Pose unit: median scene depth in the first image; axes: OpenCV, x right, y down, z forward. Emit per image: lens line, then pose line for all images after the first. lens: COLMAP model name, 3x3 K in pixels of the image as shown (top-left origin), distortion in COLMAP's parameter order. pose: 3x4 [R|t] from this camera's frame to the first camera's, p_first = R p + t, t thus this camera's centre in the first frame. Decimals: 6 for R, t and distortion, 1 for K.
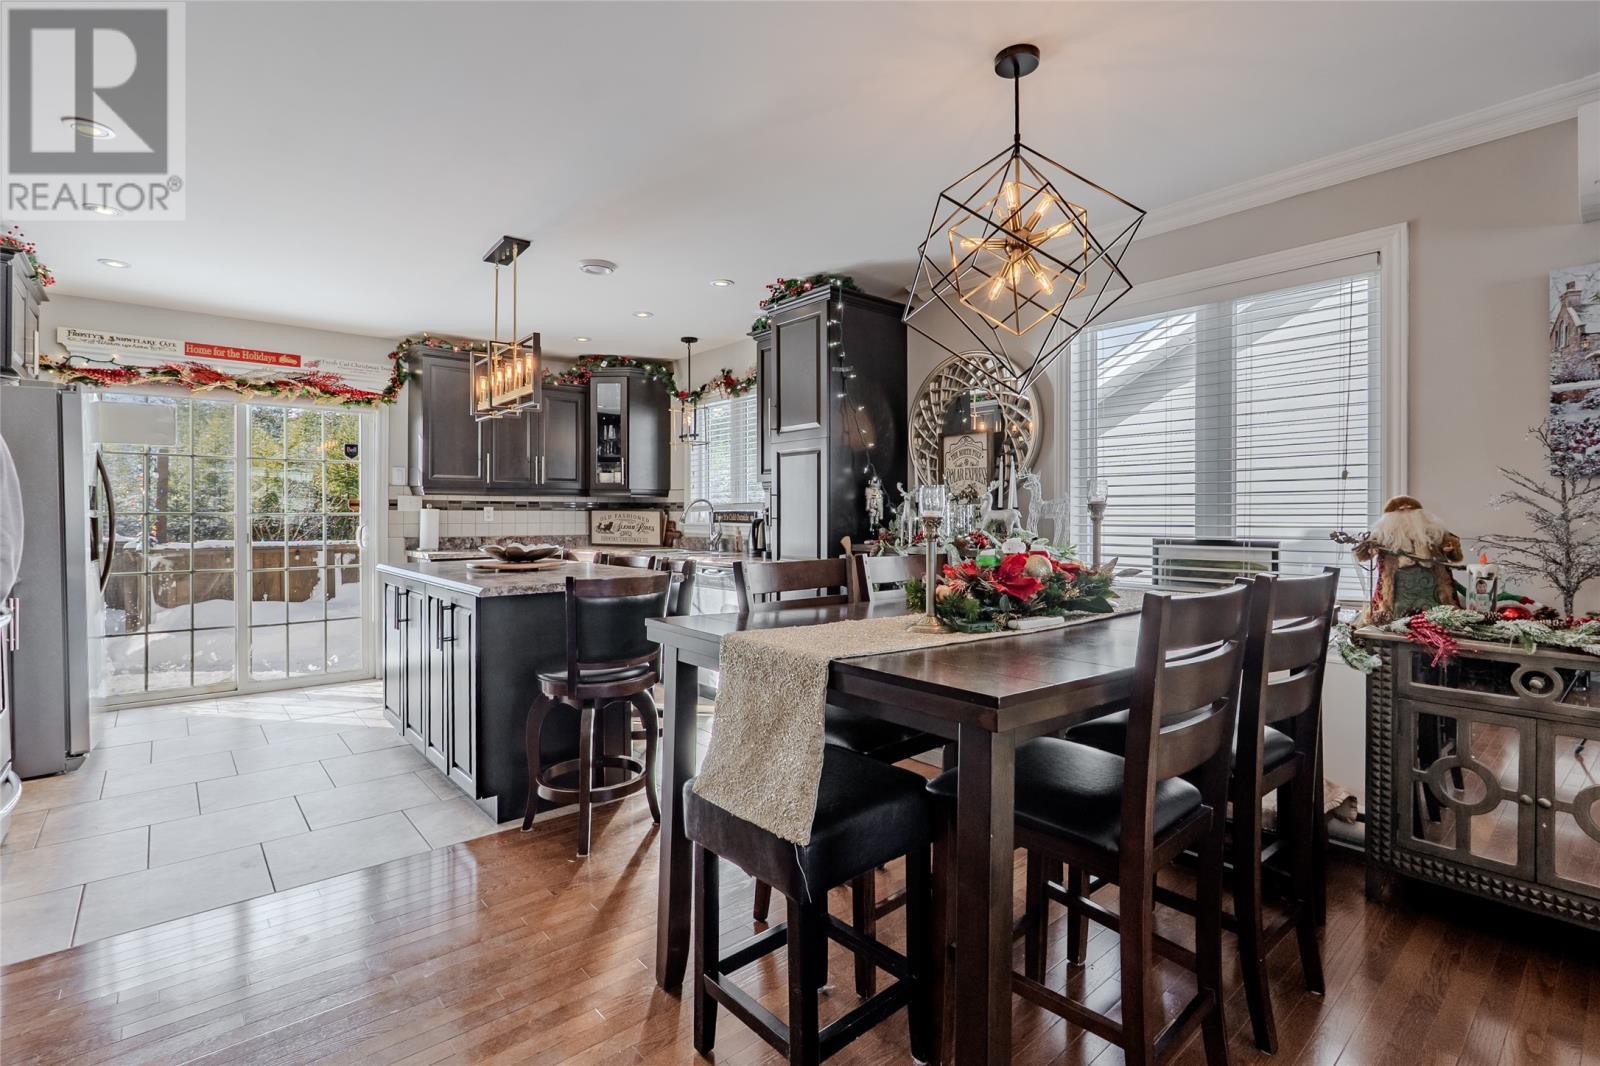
lens RADIAL K [[748.1, 0, 814.7], [0, 748.1, 518.7], [0, 0, 1]] dist [-0.008057, -0.000388]
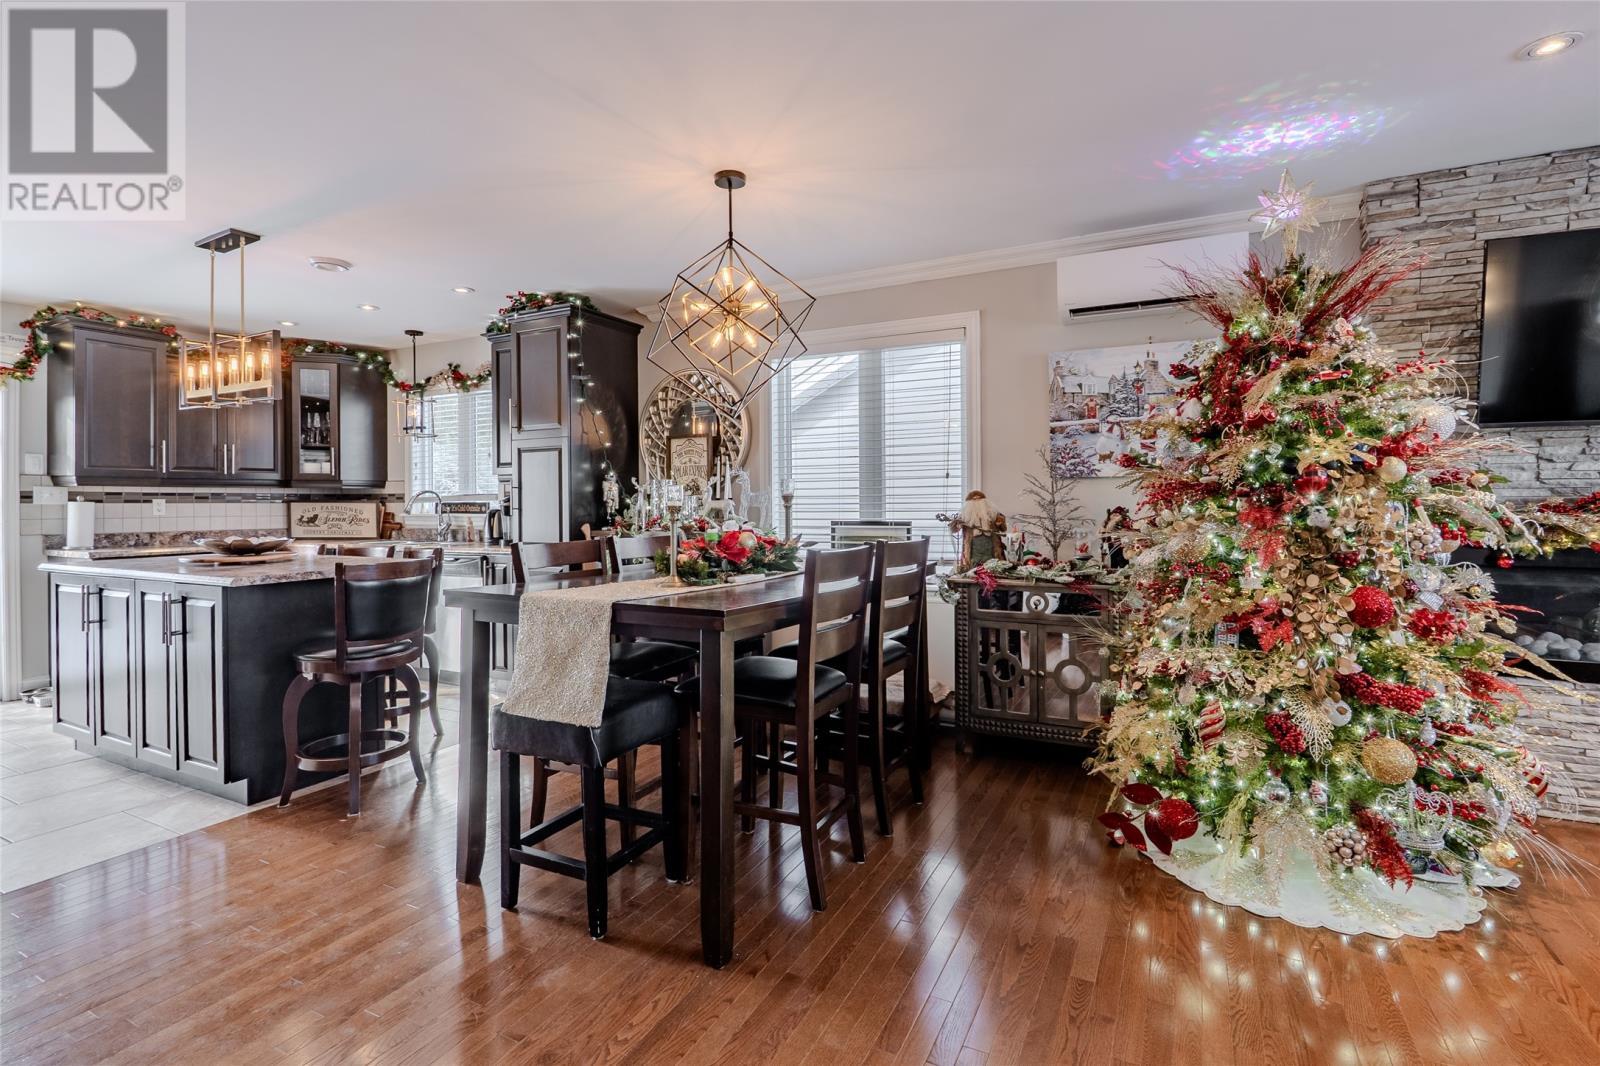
lens RADIAL K [[740.4, 0, 825.1], [0, 740.4, 504.8], [0, 0, 1]] dist [-0.005397, -0.000323]
pose [[0.923897, -0.007333, 0.382570, -0.058649], [0.009005, 0.999956, -0.002579, 0.000783], [-0.382535, 0.005828, 0.923923, -0.204297]]
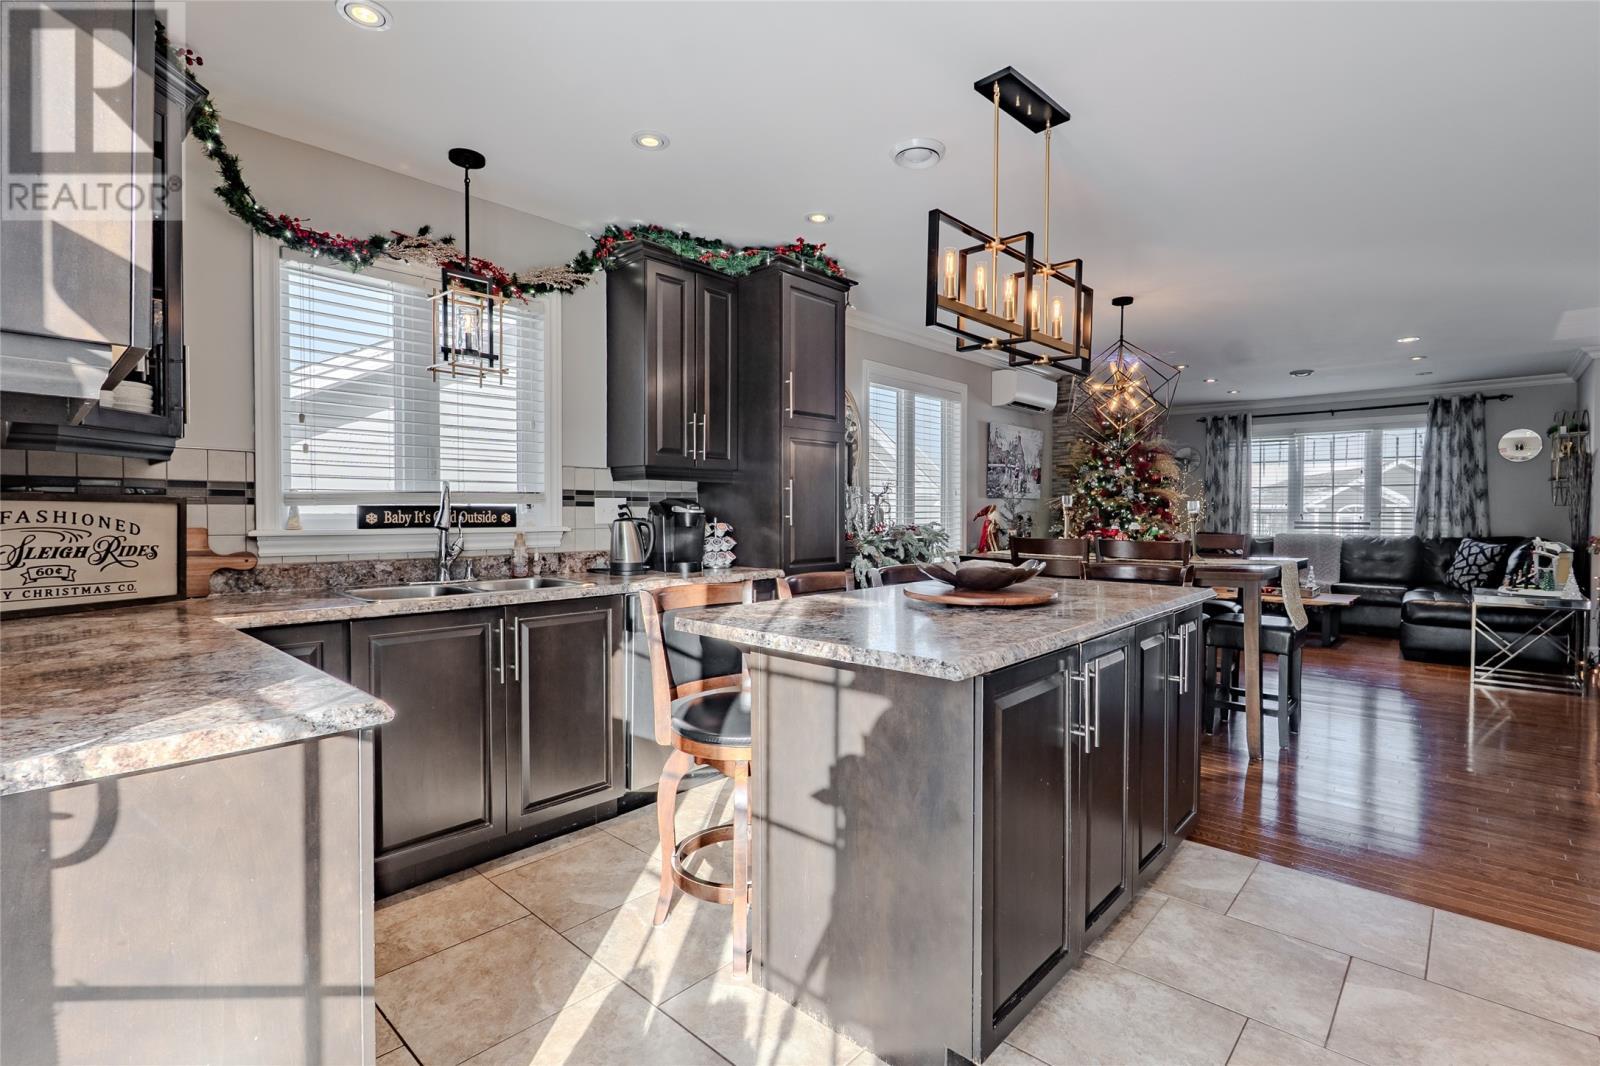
lens RADIAL K [[730.7, 0, 801.2], [0, 730.7, 529.2], [0, 0, 1]] dist [-0.009760, -0.000576]
pose [[-0.098938, -0.025340, 0.994771, -1.028123], [0.004622, 0.999653, 0.025924, -0.008775], [-0.995083, 0.007162, -0.098787, 1.256780]]
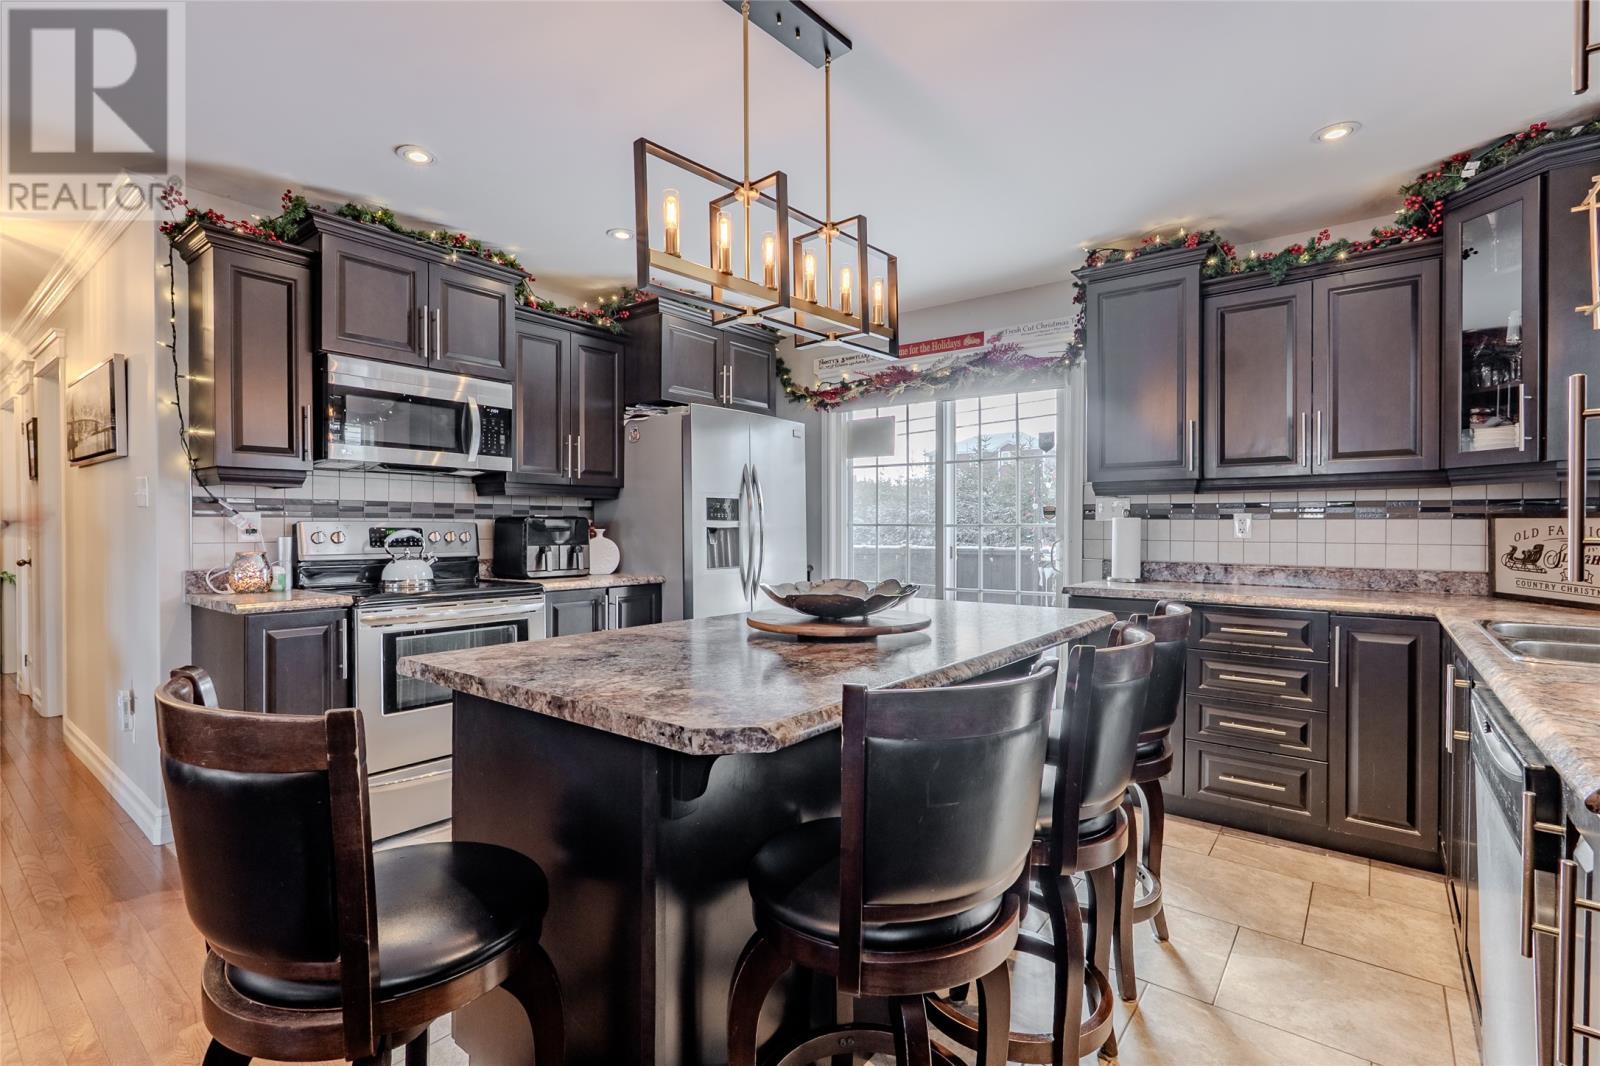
lens RADIAL K [[730.7, 0, 801.2], [0, 730.7, 529.2], [0, 0, 1]] dist [-0.009760, -0.000576]
pose [[0.185122, 0.006555, -0.982694, 0.086005], [-0.006182, 0.999966, 0.005506, -0.006931], [0.982696, 0.005056, 0.185157, 0.918000]]
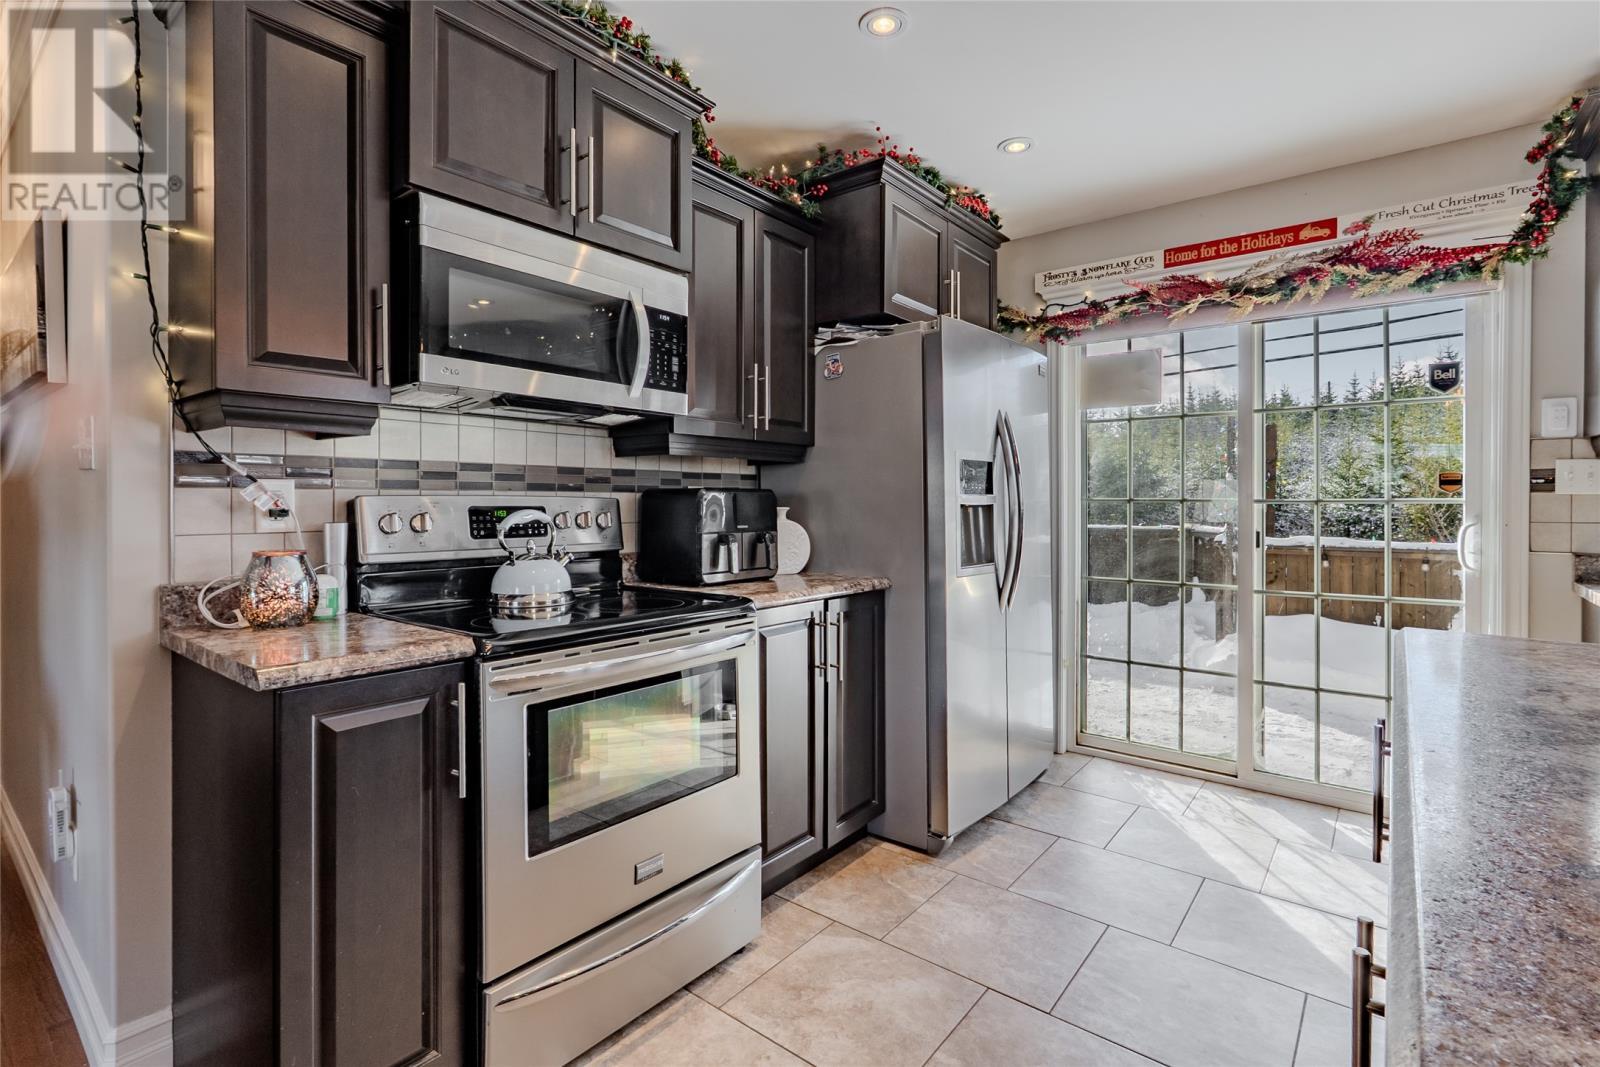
lens RADIAL K [[742.3, 0, 801.8], [0, 742.3, 501.1], [0, 0, 1]] dist [-0.009396, -0.000068]
pose [[0.174562, 0.002757, -0.984642, -0.300158], [-0.005680, 0.999982, 0.001793, -0.006675], [0.984630, 0.005279, 0.174575, 0.712463]]
